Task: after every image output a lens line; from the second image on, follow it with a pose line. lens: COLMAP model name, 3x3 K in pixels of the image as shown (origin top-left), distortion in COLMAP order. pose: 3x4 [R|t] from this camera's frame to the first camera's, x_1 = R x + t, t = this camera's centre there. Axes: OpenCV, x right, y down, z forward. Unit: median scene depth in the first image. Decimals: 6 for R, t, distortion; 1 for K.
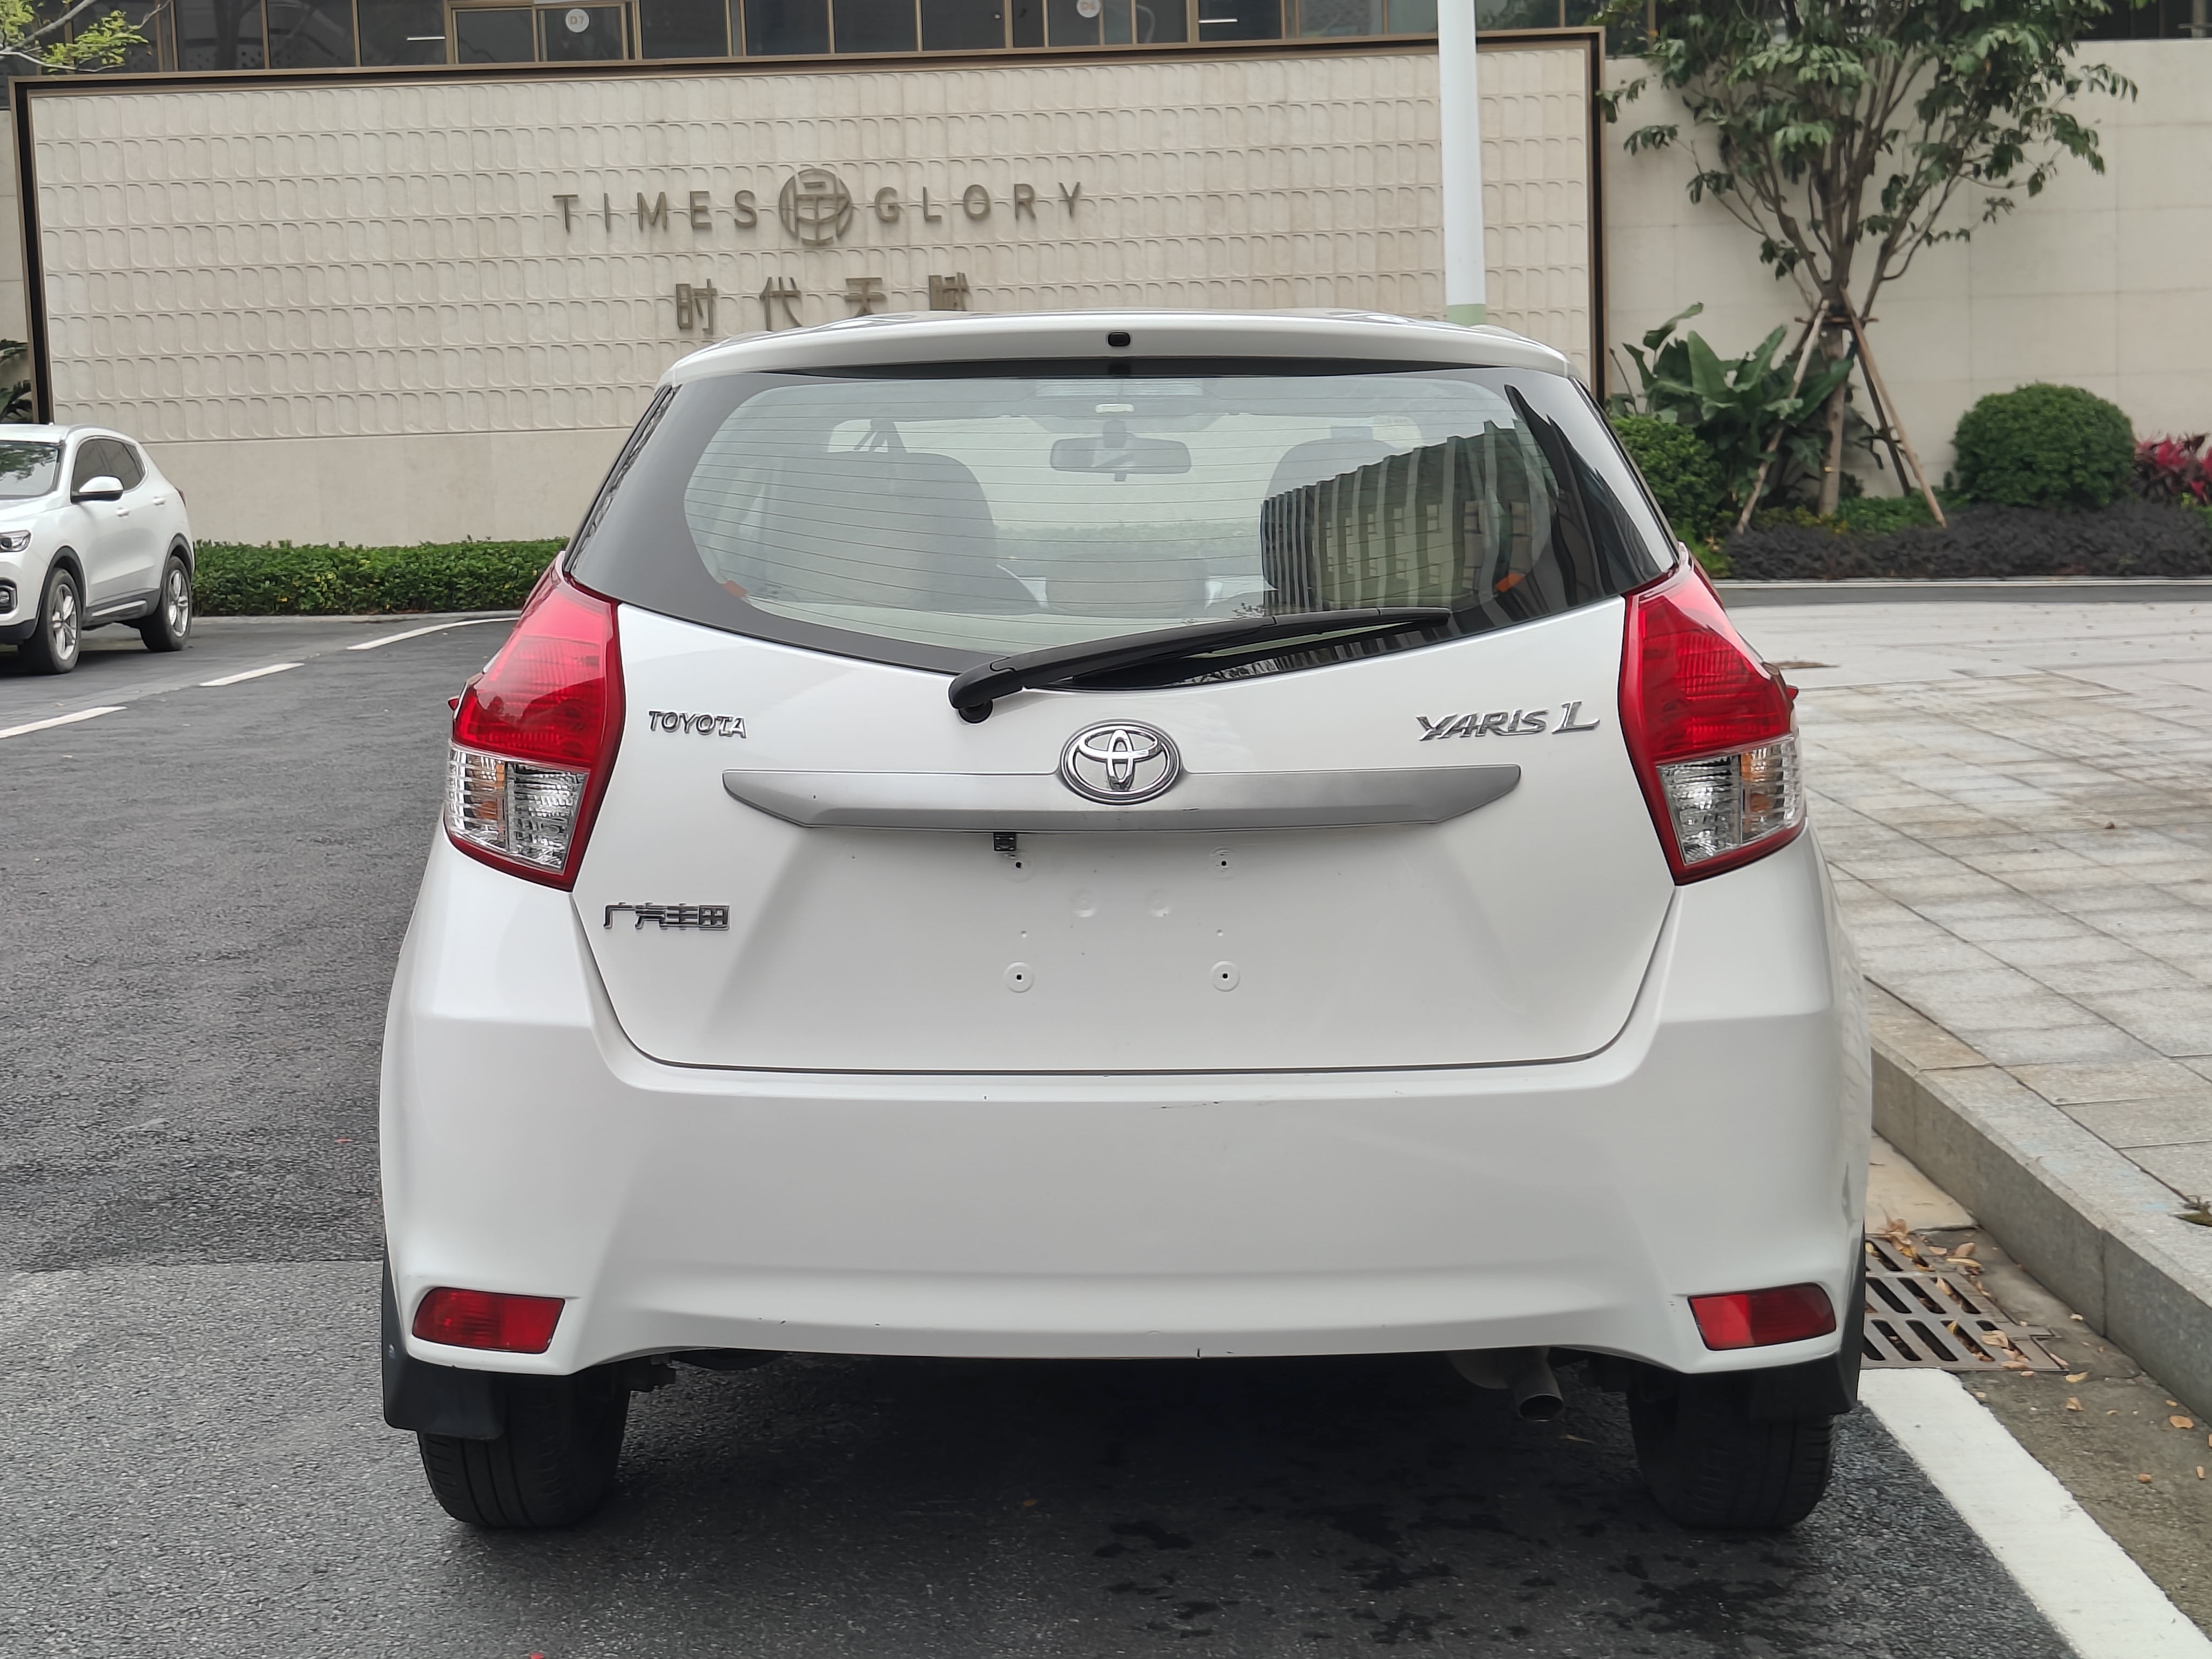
lens RADIAL K [[3066.8, 0, 1112.3], [0, 3066.8, 820.7], [0, 0, 1]] dist [0.093977, -0.330345]
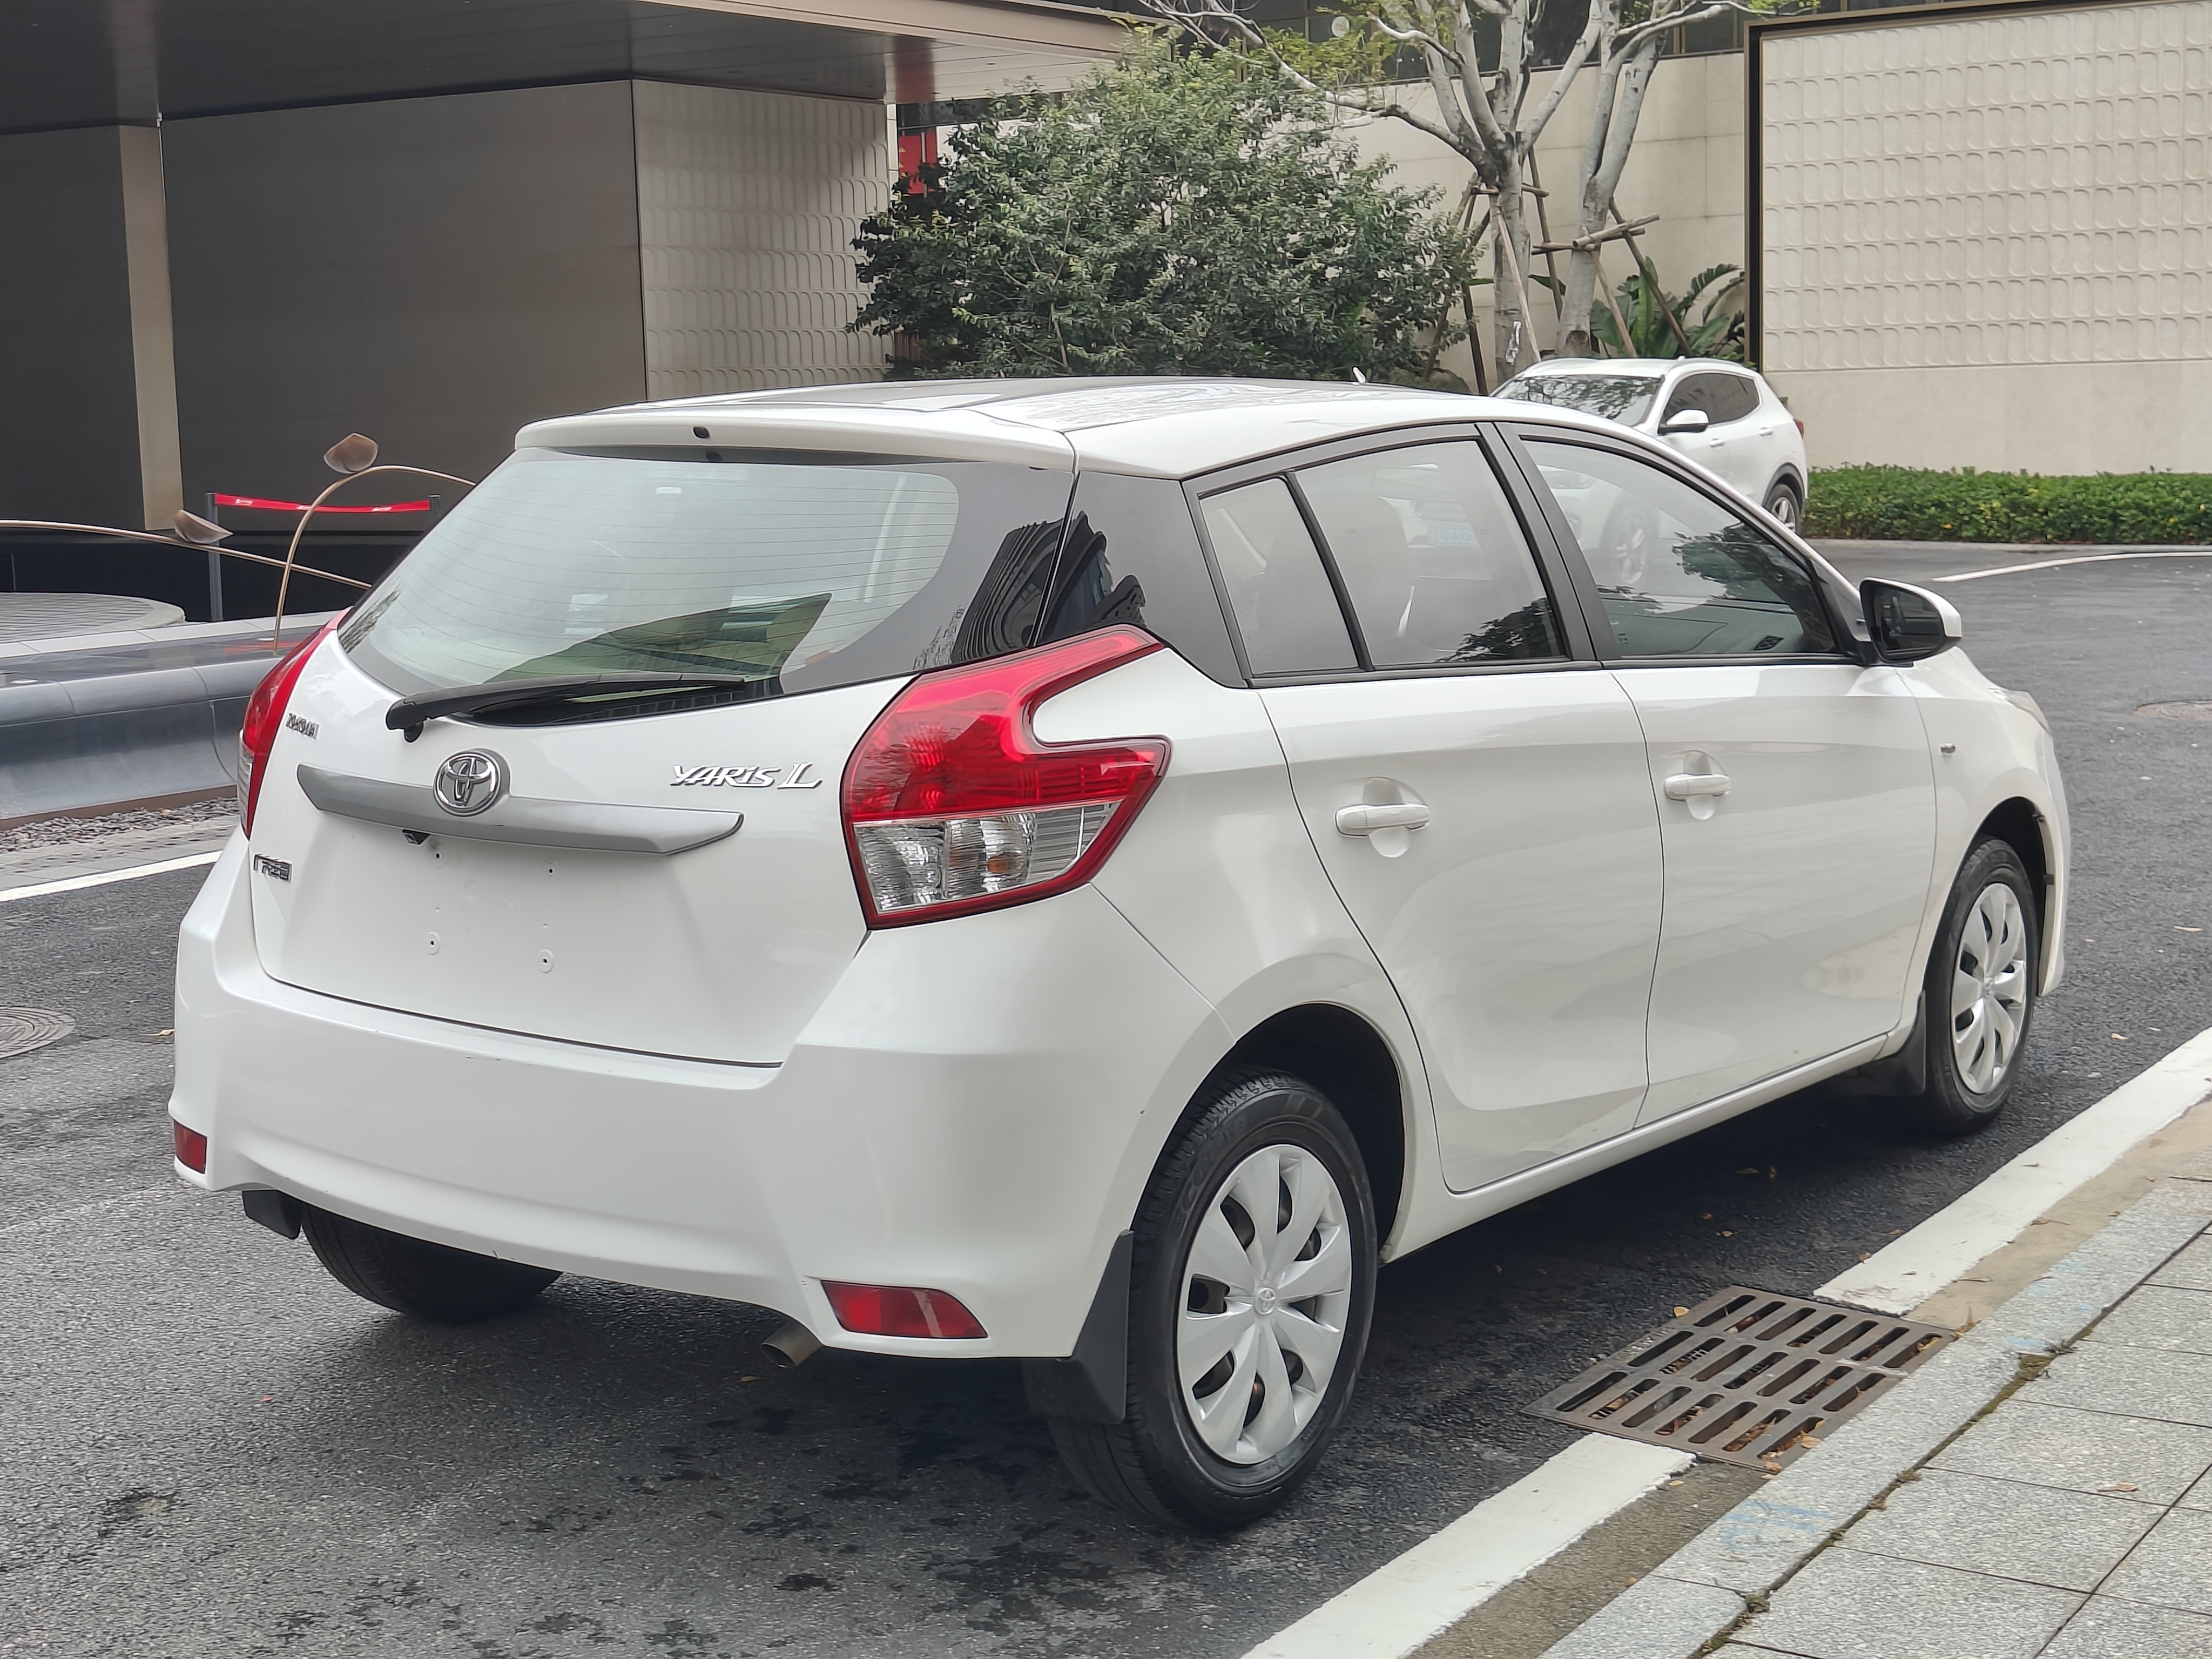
lens RADIAL K [[3066.8, 0, 1112.3], [0, 3066.8, 820.7], [0, 0, 1]] dist [0.093977, -0.330345]
pose [[0.809975, 0.093848, -0.578907, 0.104947], [-0.075850, 0.995586, 0.055273, -0.010278], [0.581539, -0.000860, 0.813518, 0.013087]]
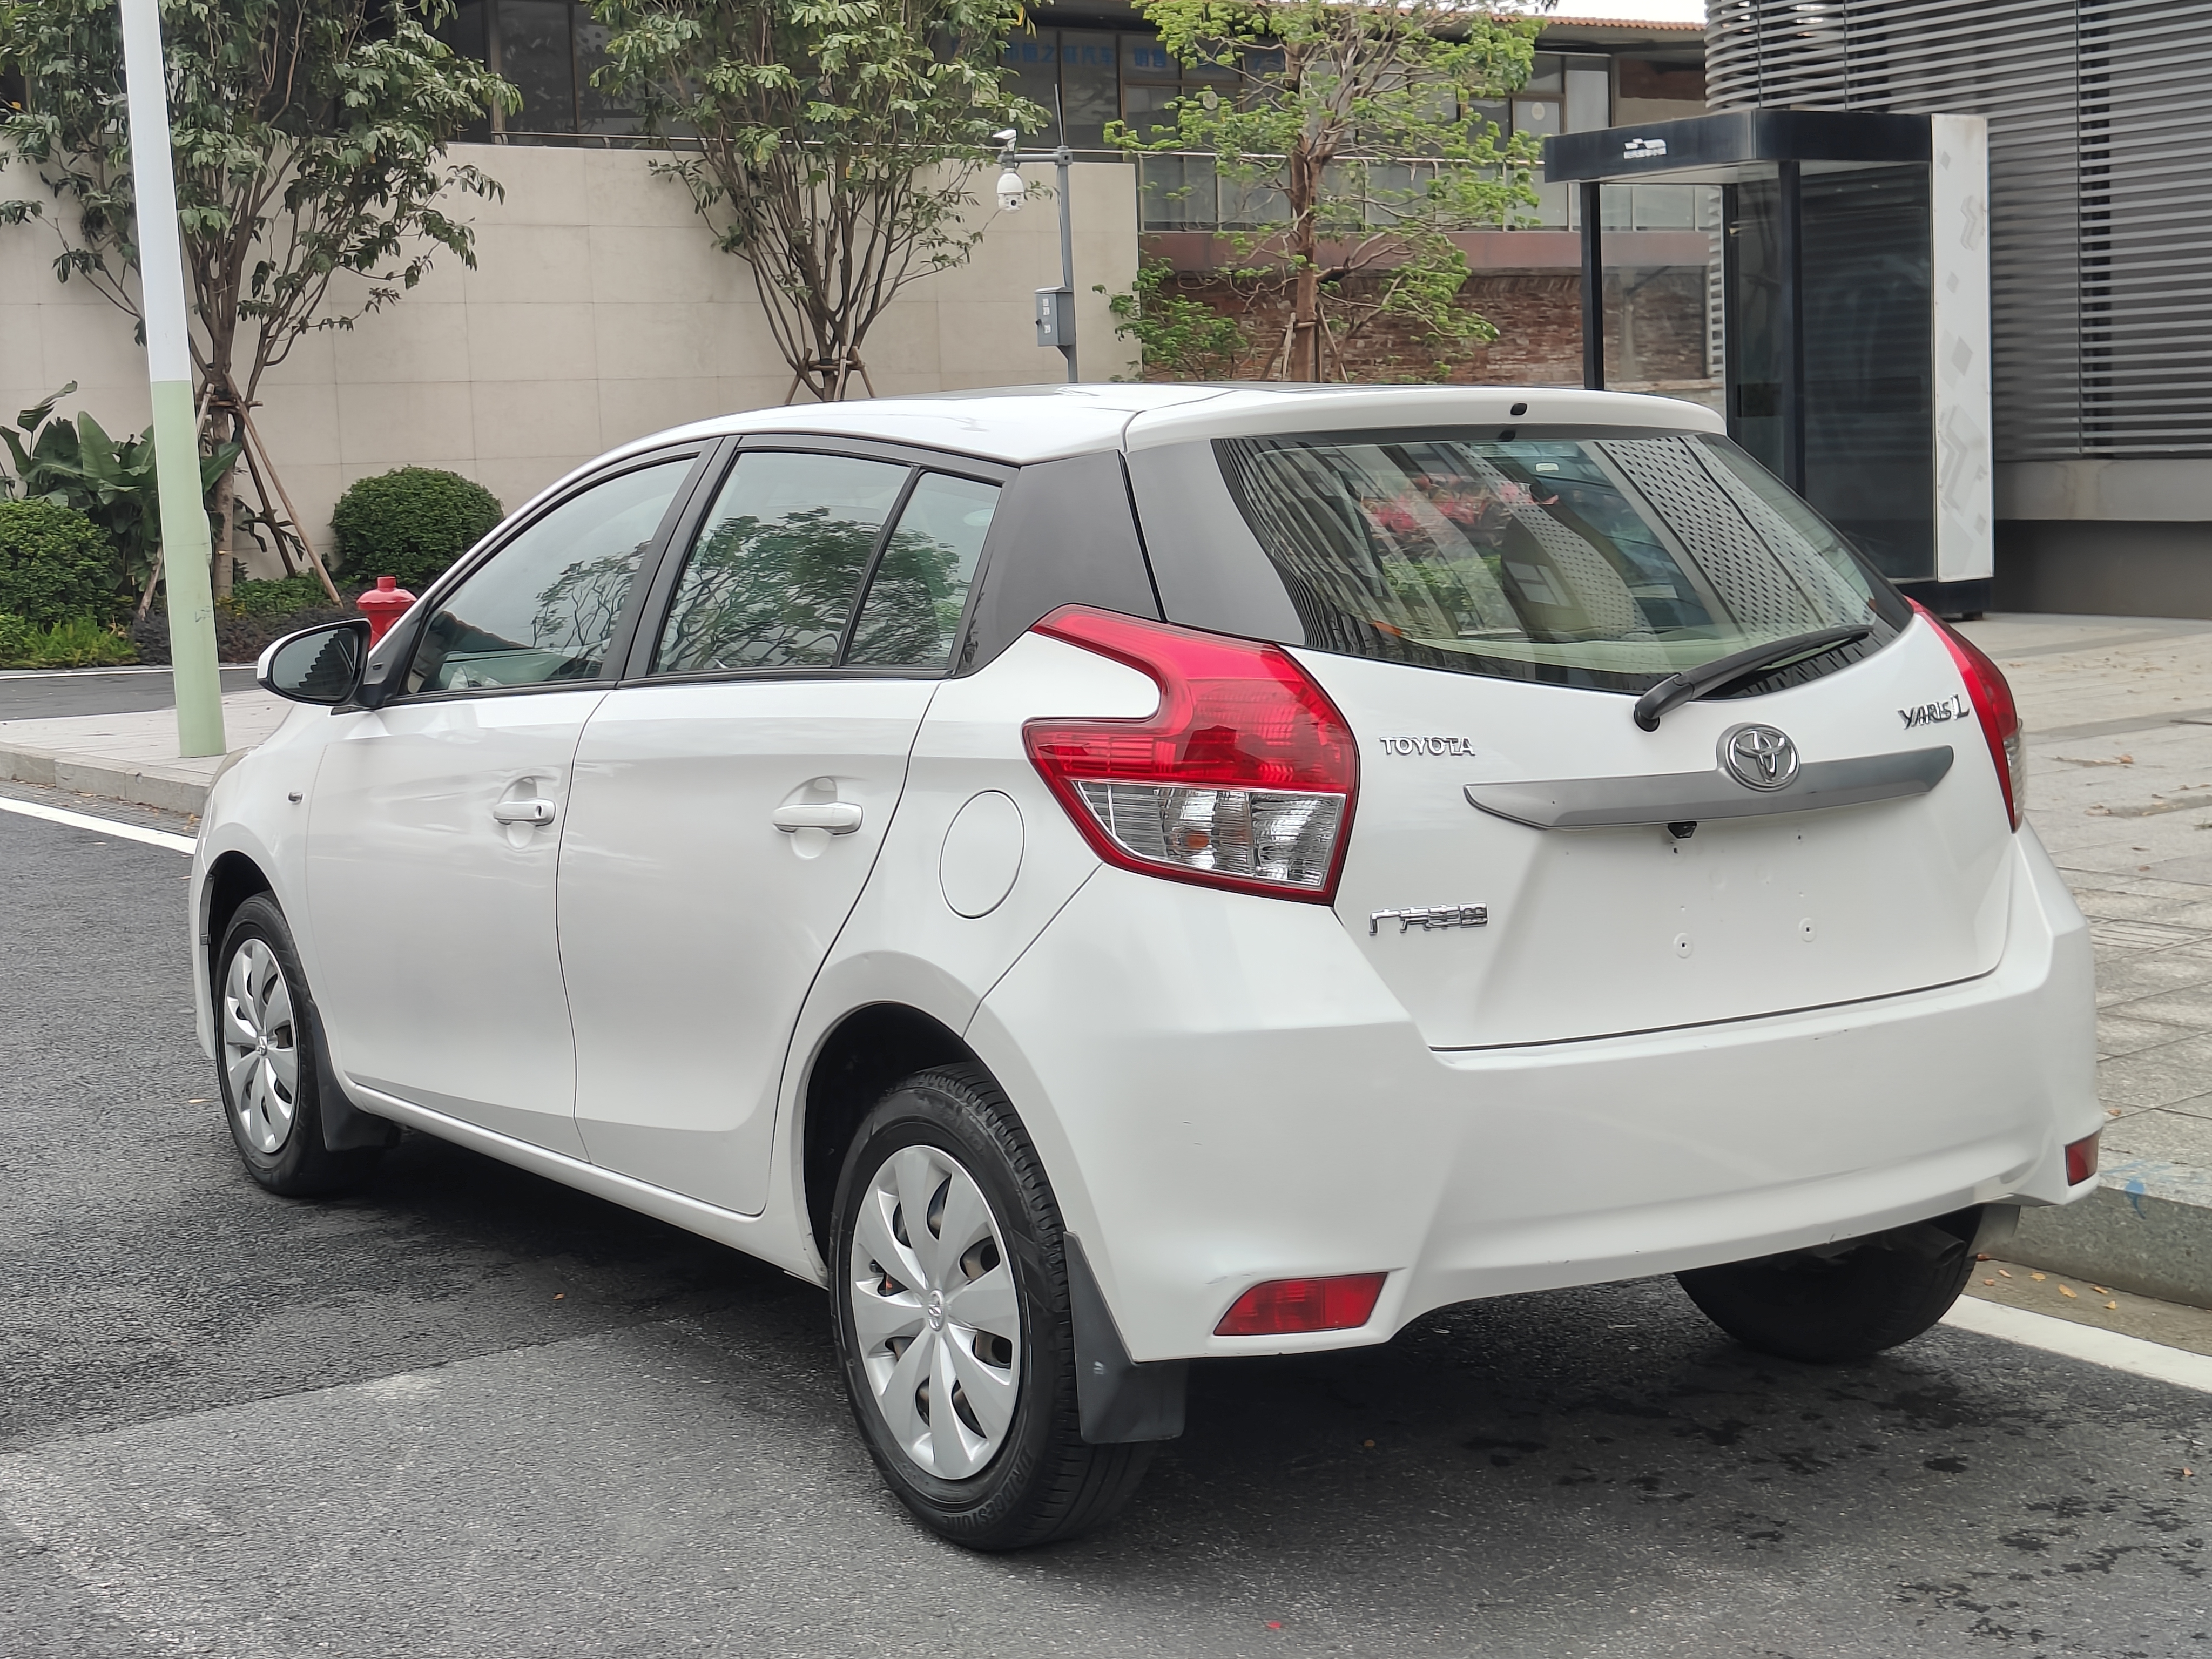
lens RADIAL K [[3066.8, 0, 1112.3], [0, 3066.8, 820.7], [0, 0, 1]] dist [0.093977, -0.330345]
pose [[0.826502, -0.063247, 0.559369, -0.097349], [0.078706, 0.996891, -0.003576, -0.001067], [-0.557404, 0.046981, 0.828911, 0.015349]]
